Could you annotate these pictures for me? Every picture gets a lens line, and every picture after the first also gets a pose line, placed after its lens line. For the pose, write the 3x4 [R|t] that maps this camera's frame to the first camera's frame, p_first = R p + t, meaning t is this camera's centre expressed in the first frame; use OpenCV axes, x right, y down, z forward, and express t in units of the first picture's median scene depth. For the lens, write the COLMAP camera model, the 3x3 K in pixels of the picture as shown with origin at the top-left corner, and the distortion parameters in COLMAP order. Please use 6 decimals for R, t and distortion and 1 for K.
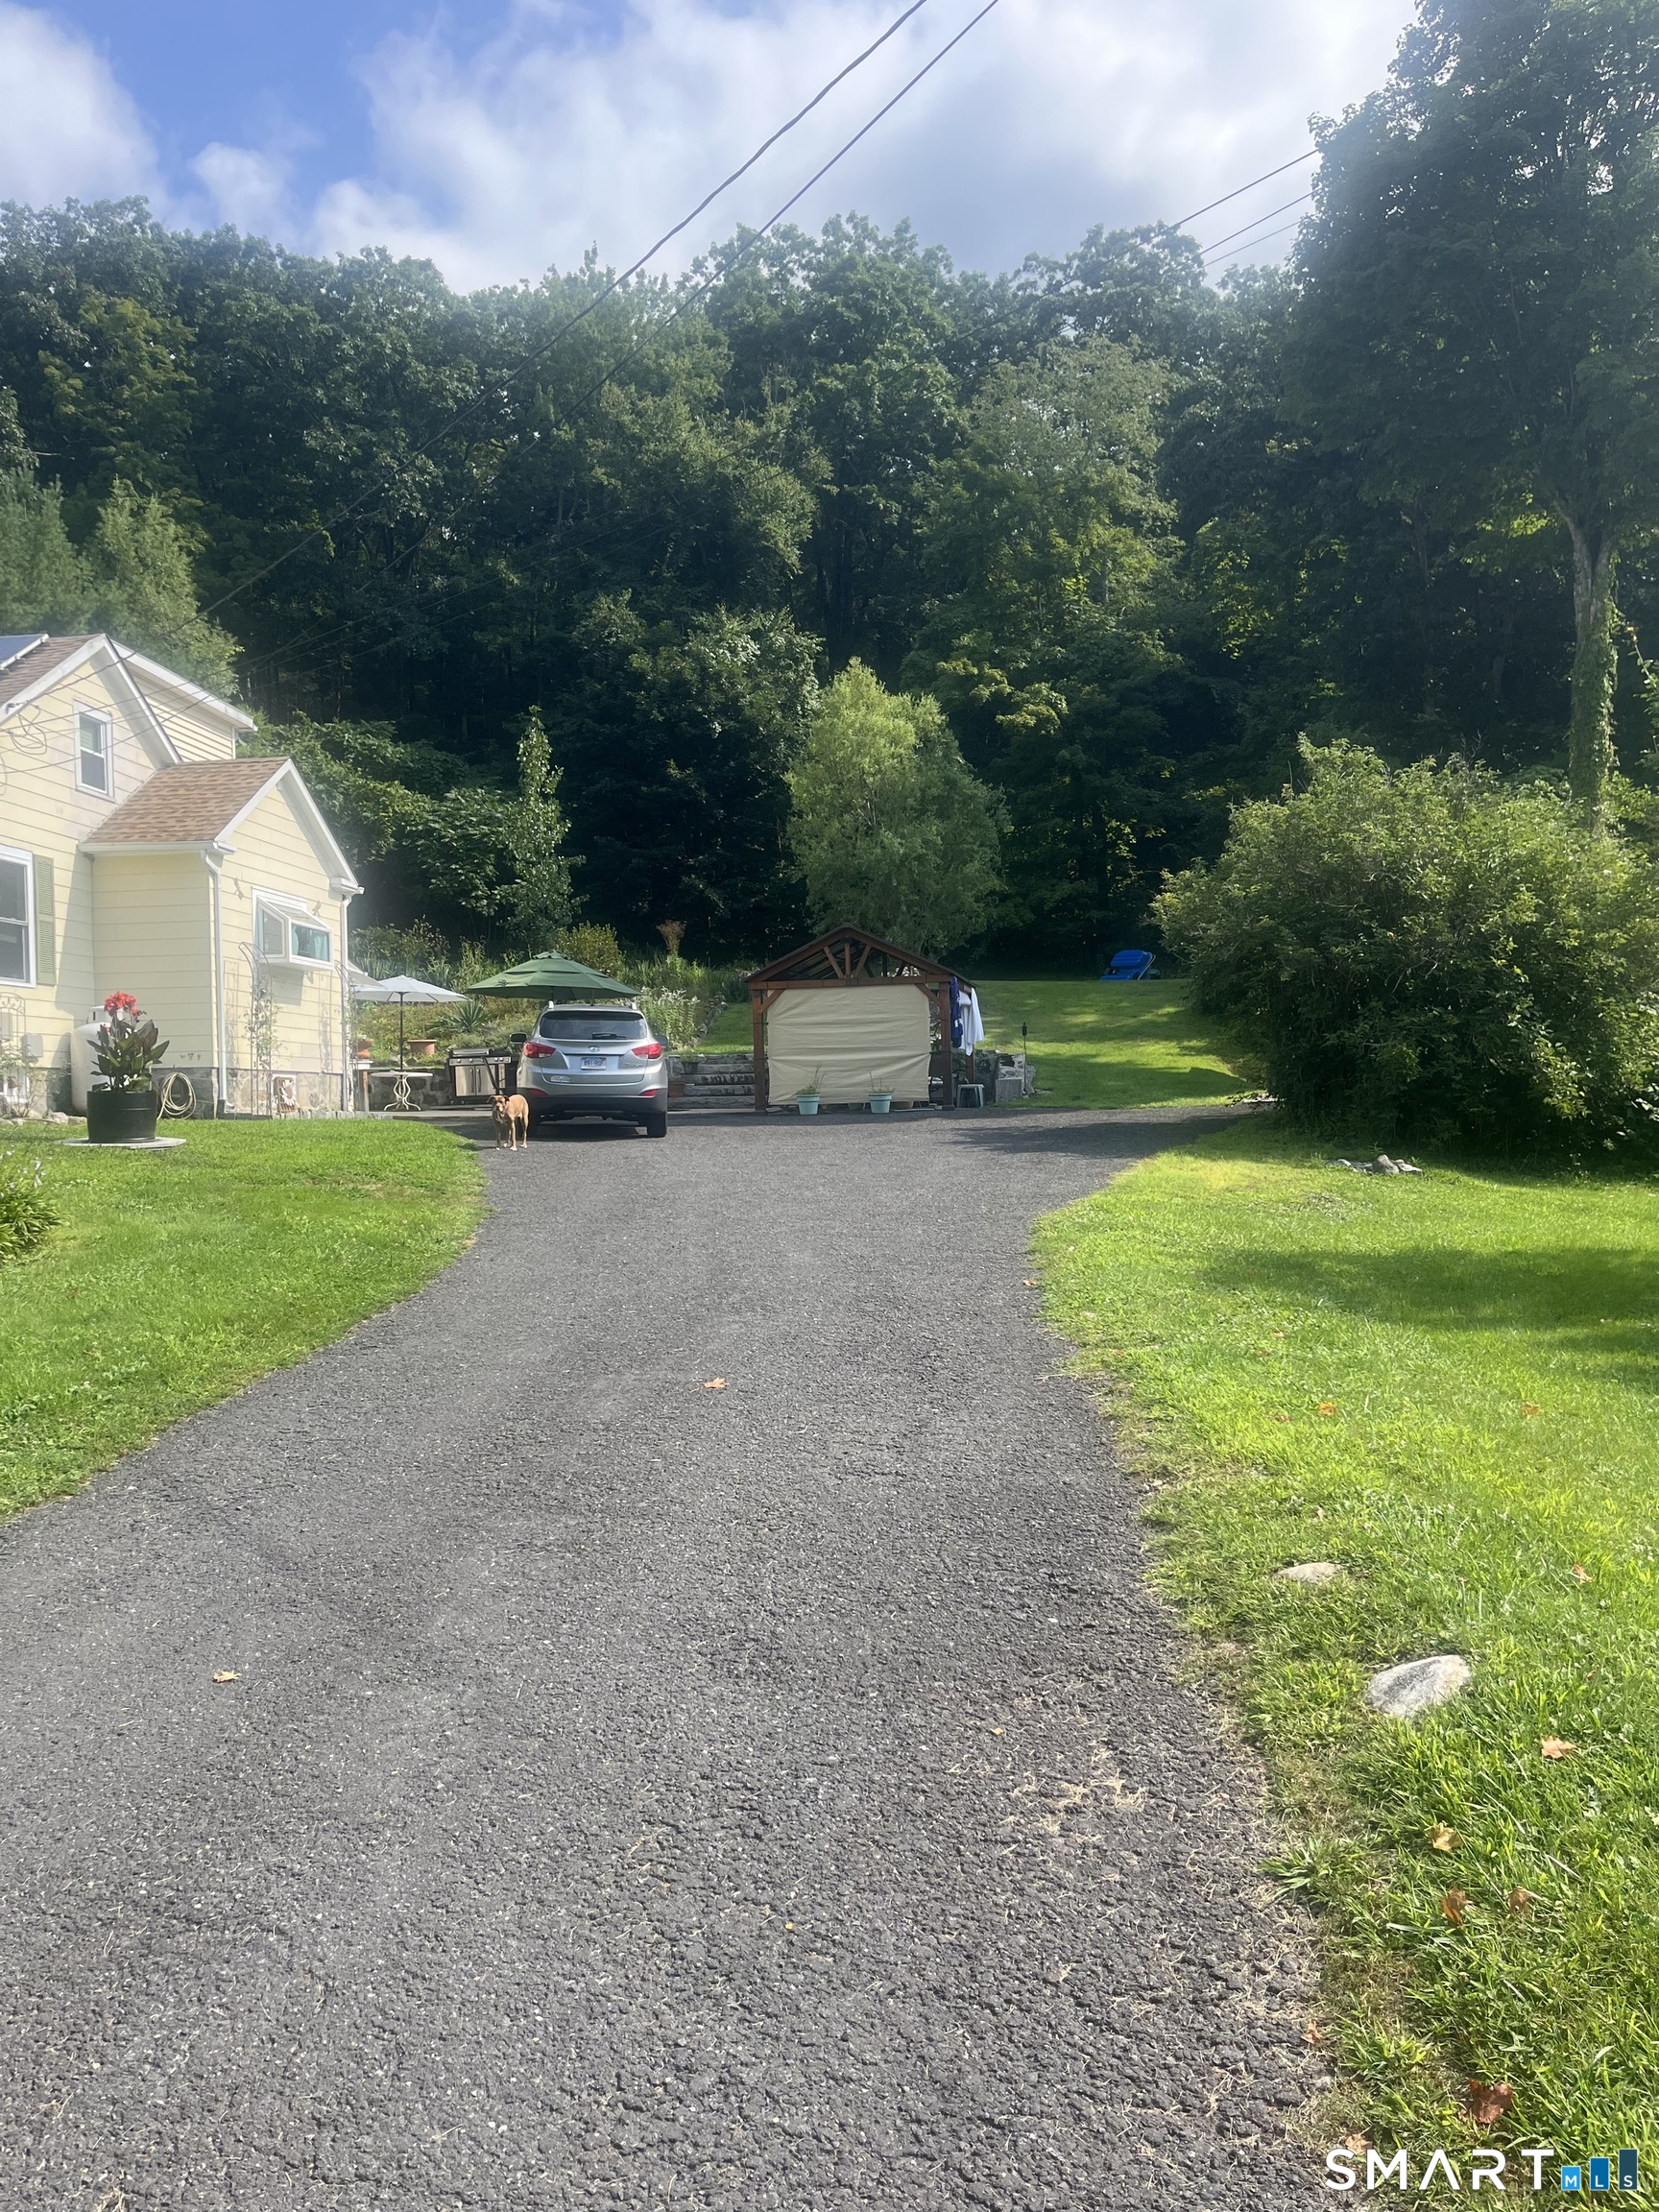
lens RADIAL K [[1647.8, 0, 817.2], [0, 1647.8, 1100.7], [0, 0, 1]] dist [0.108498, -0.133253]
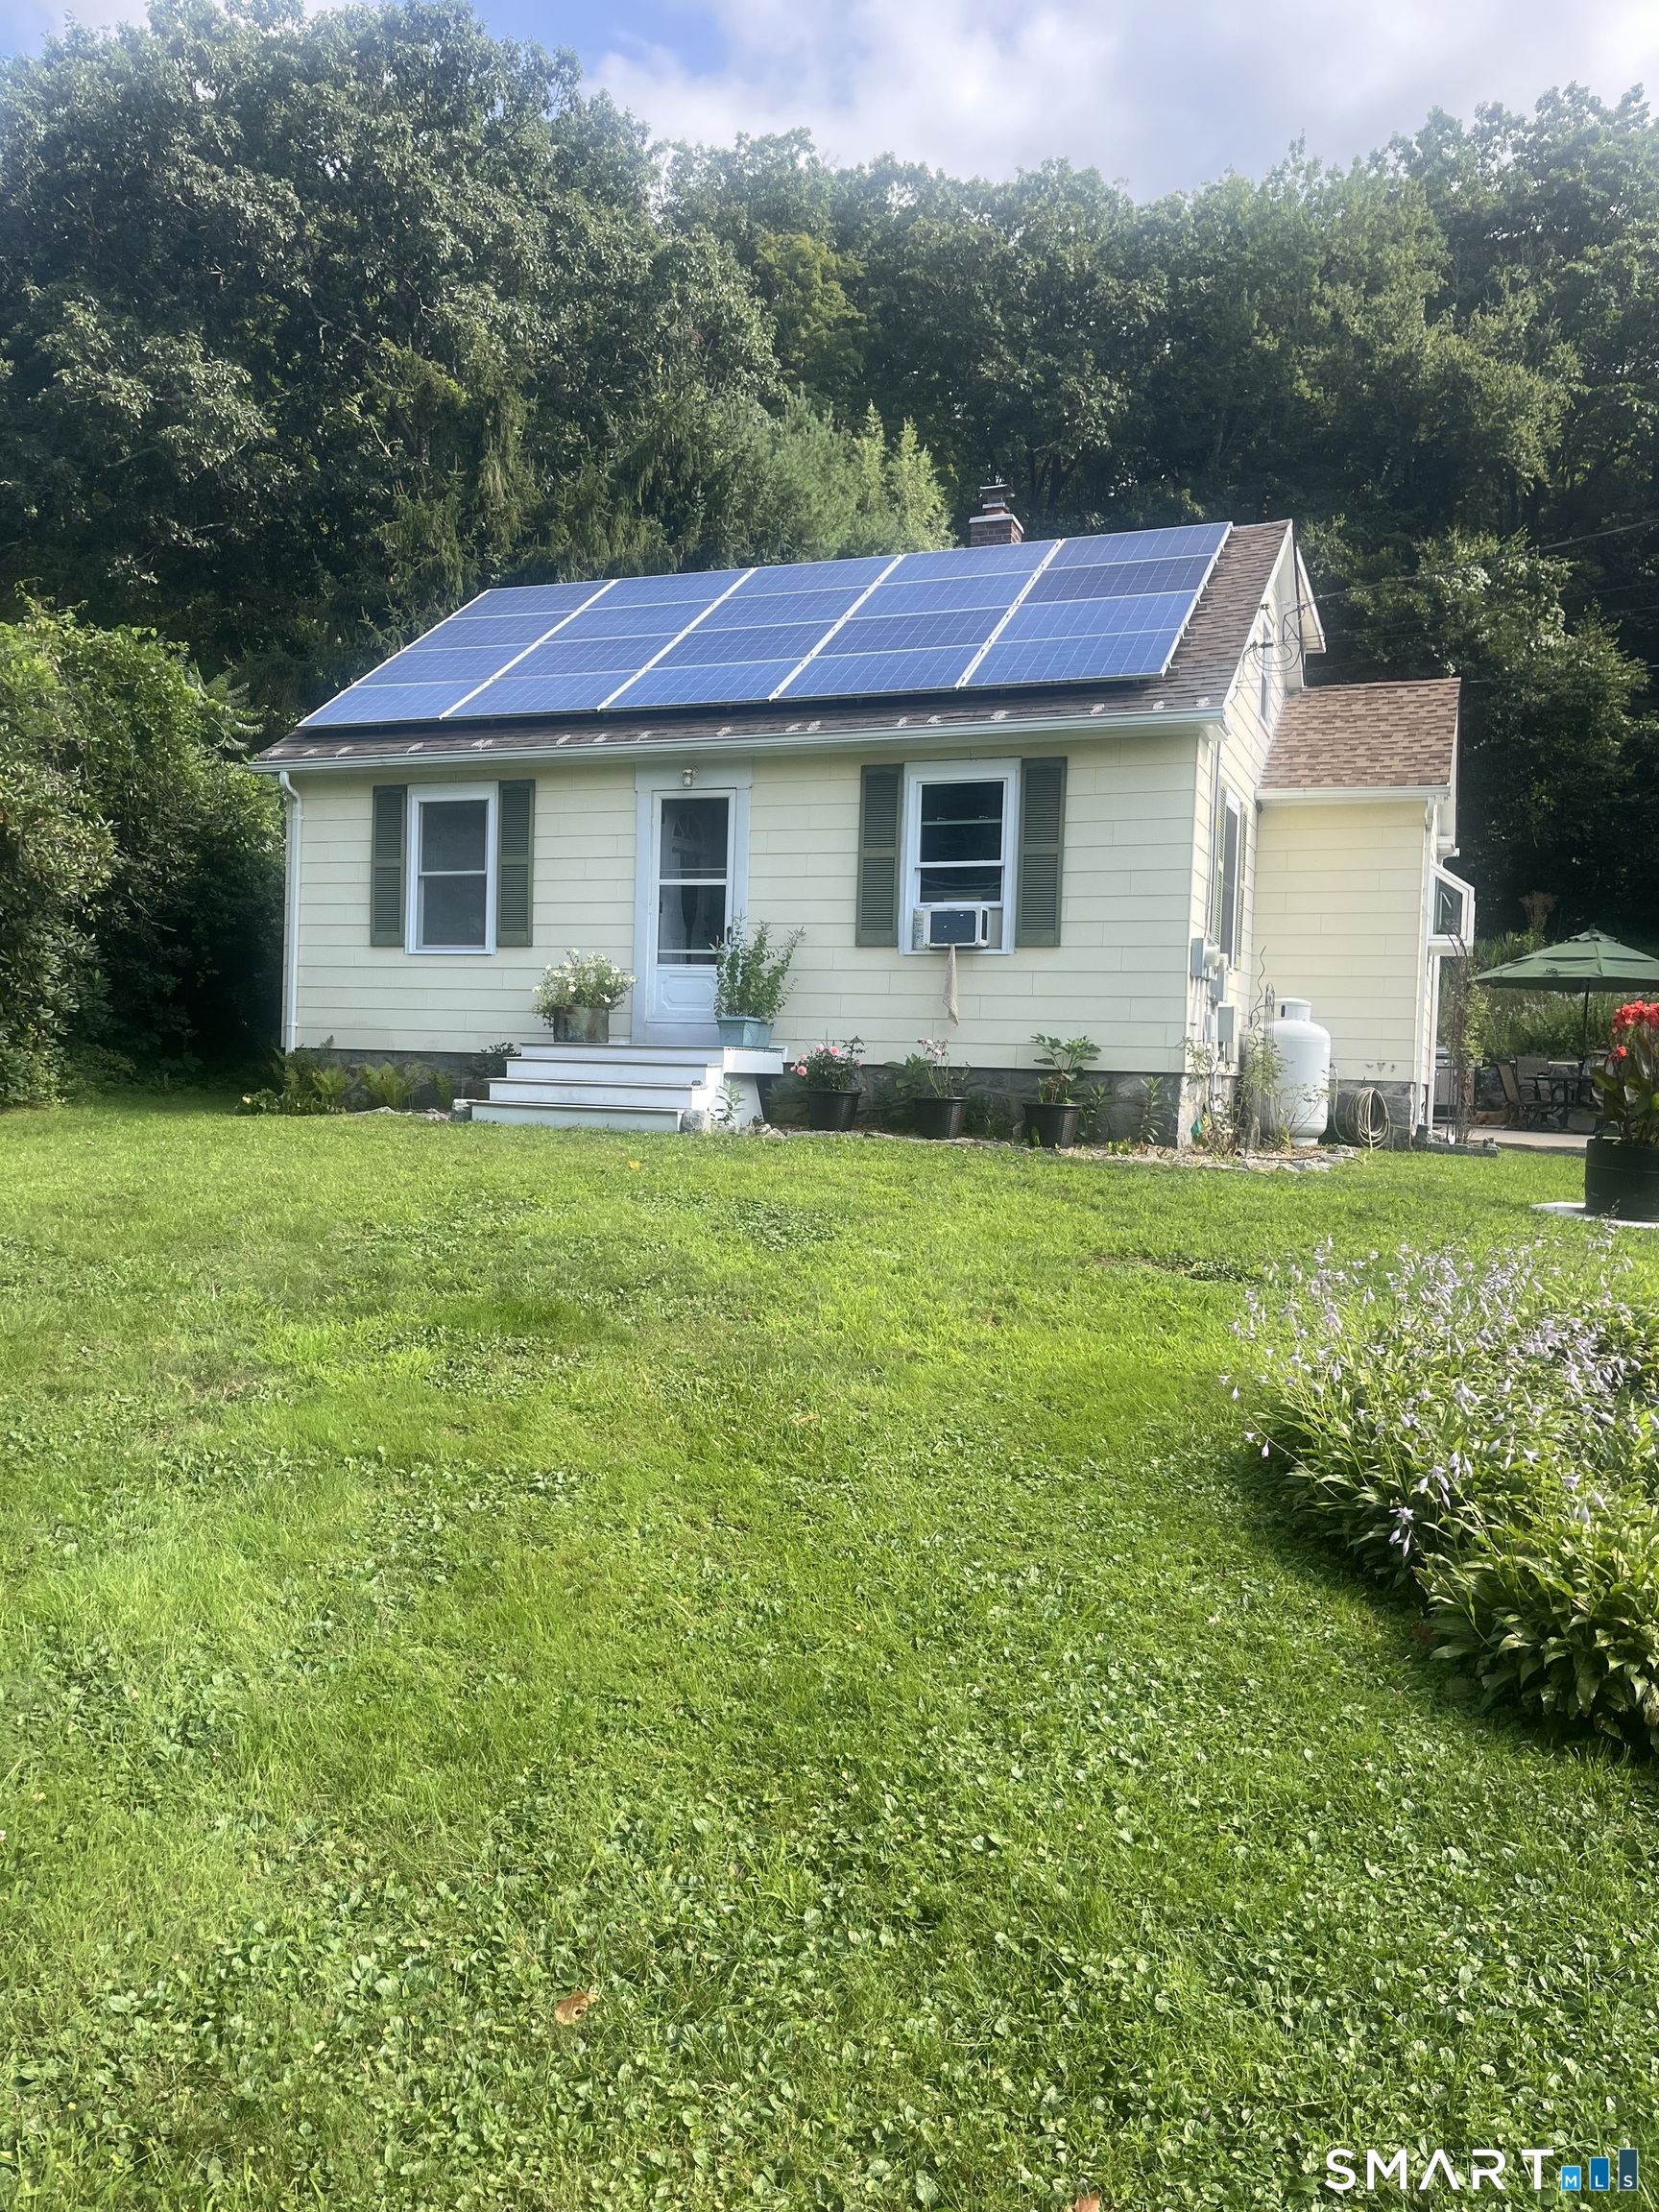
lens RADIAL K [[1647.8, 0, 817.2], [0, 1647.8, 1100.7], [0, 0, 1]] dist [0.108498, -0.133253]
pose [[0.967944, 0.055310, -0.245001, -0.289374], [-0.050262, 0.998376, 0.026815, -0.012099], [0.246086, -0.013642, 0.969152, 0.127700]]
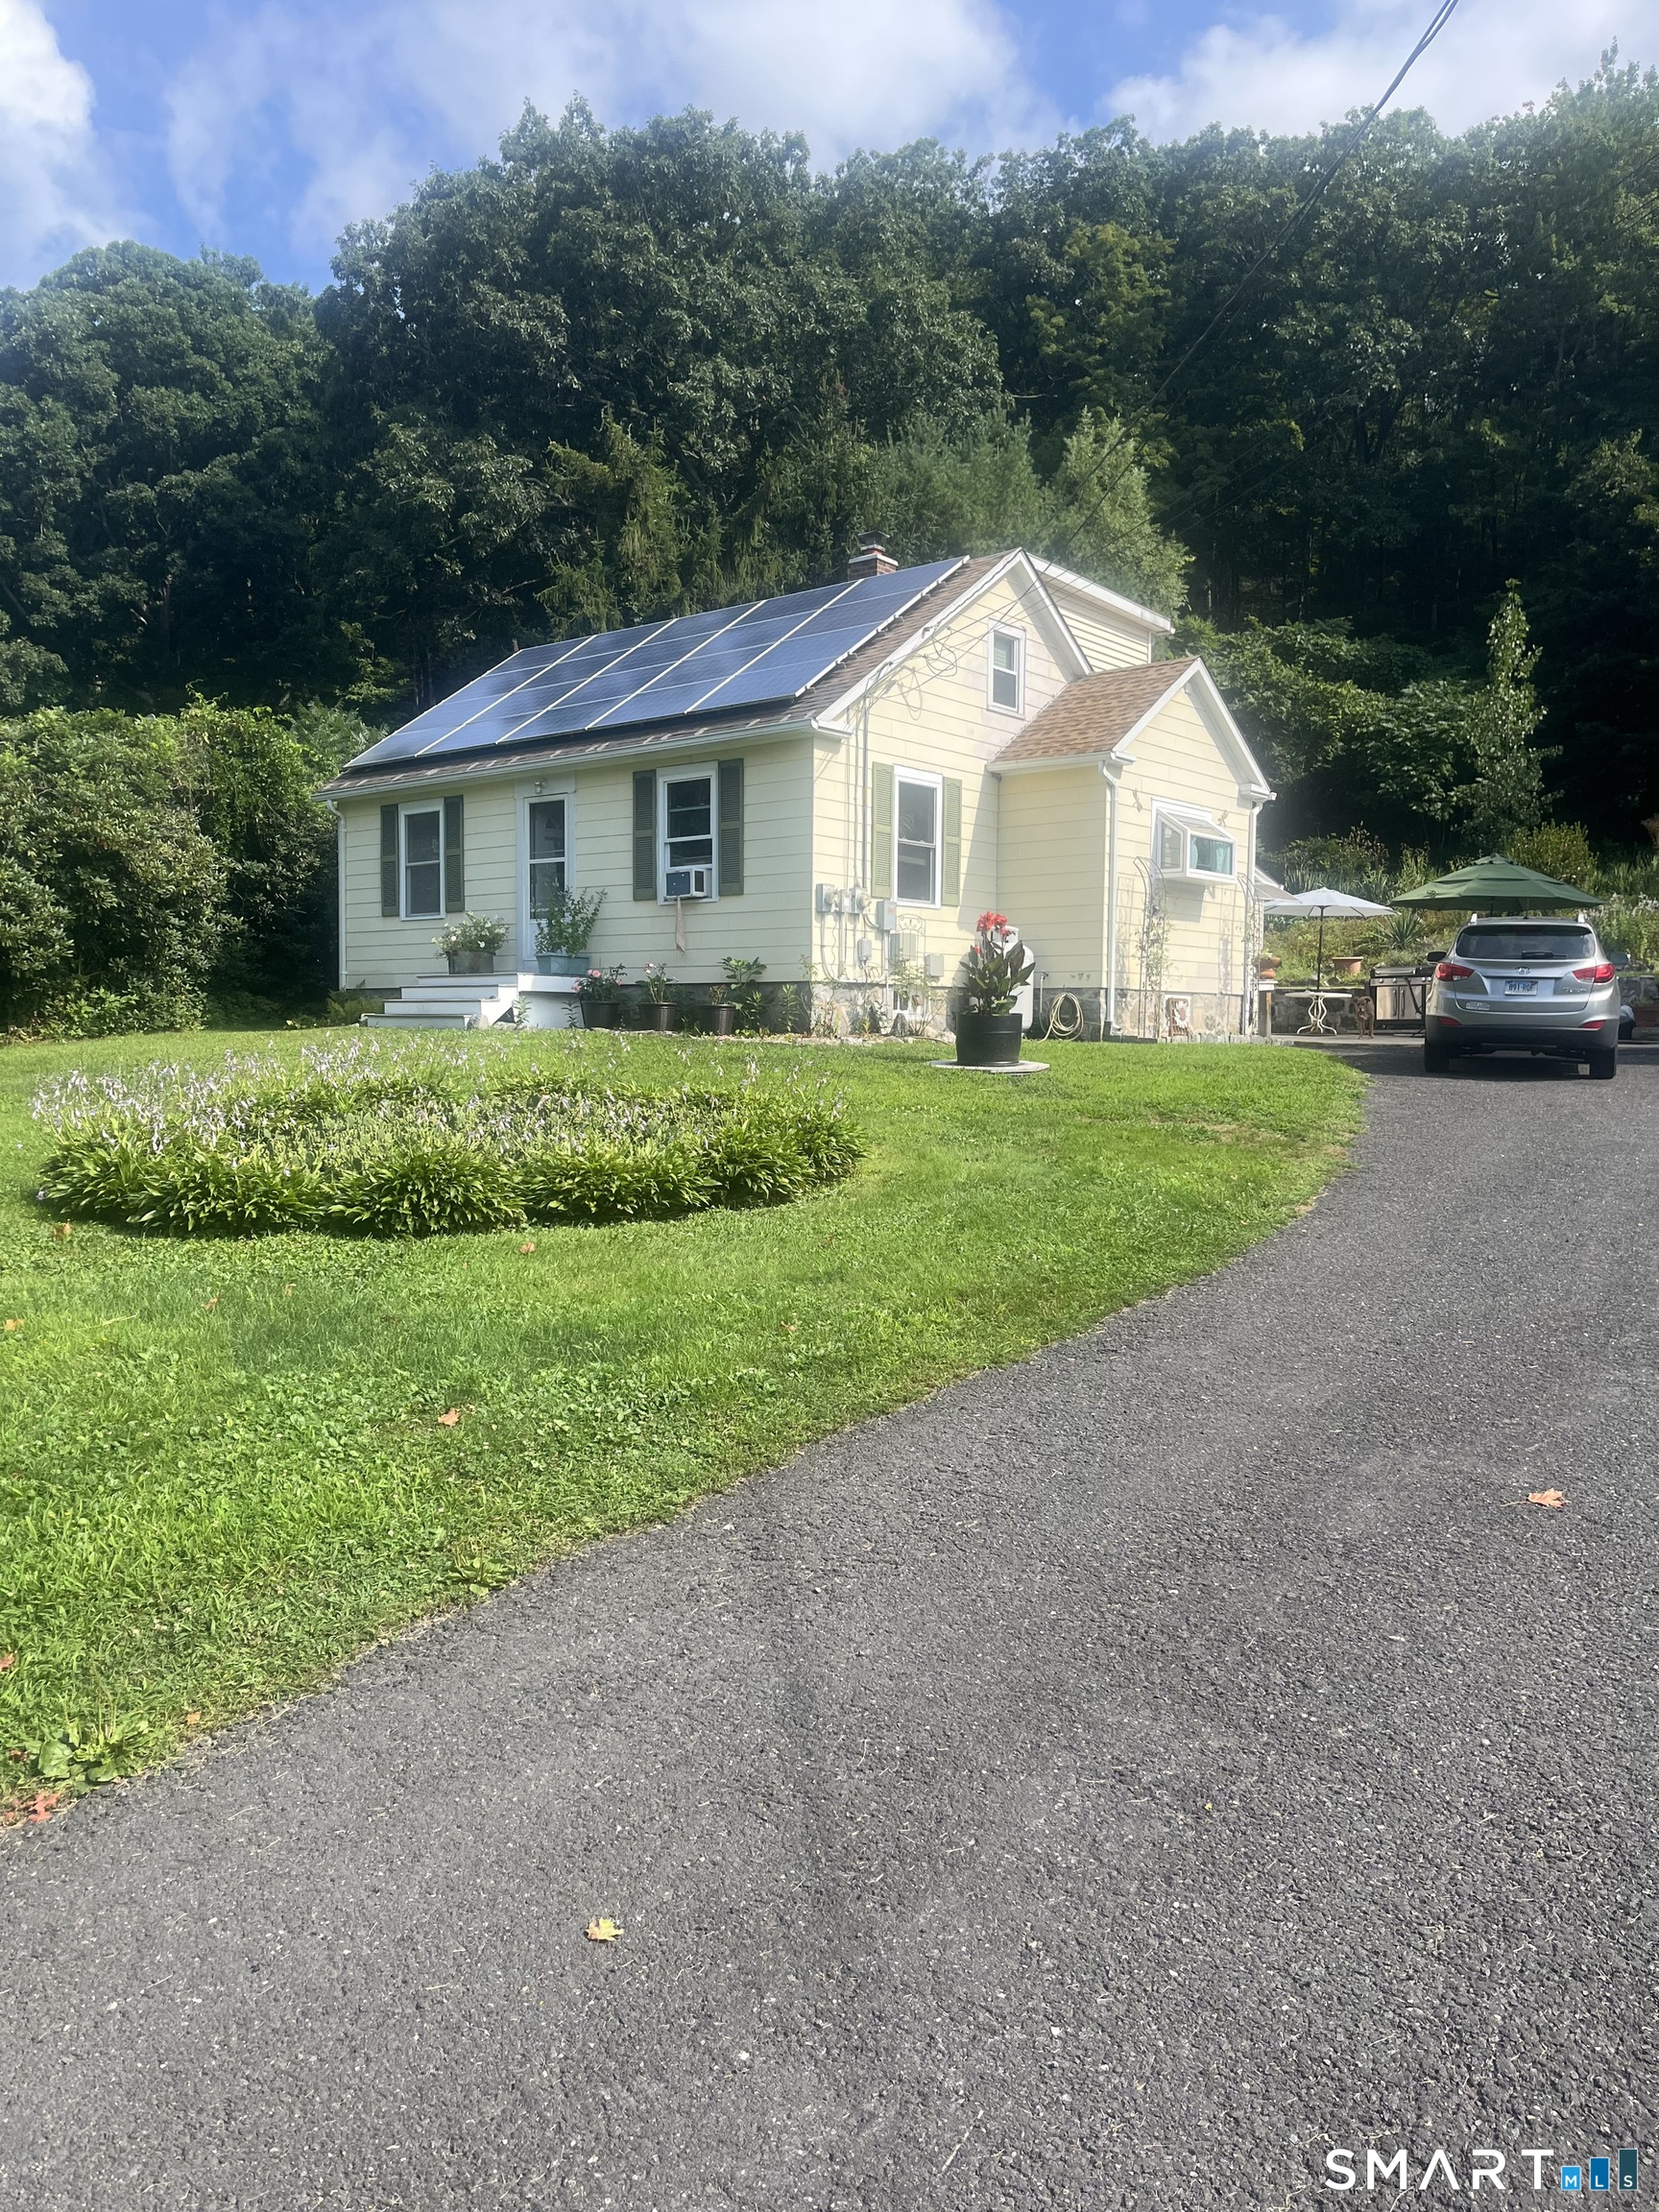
lens RADIAL K [[1654.5, 0, 829.5], [0, 1654.5, 1106.0], [0, 0, 1]] dist [0.068248, -0.066234]
pose [[0.850470, 0.050756, -0.523570, 0.007782], [-0.022484, 0.997932, 0.060218, -0.003848], [0.525543, -0.039442, 0.849852, 0.061985]]
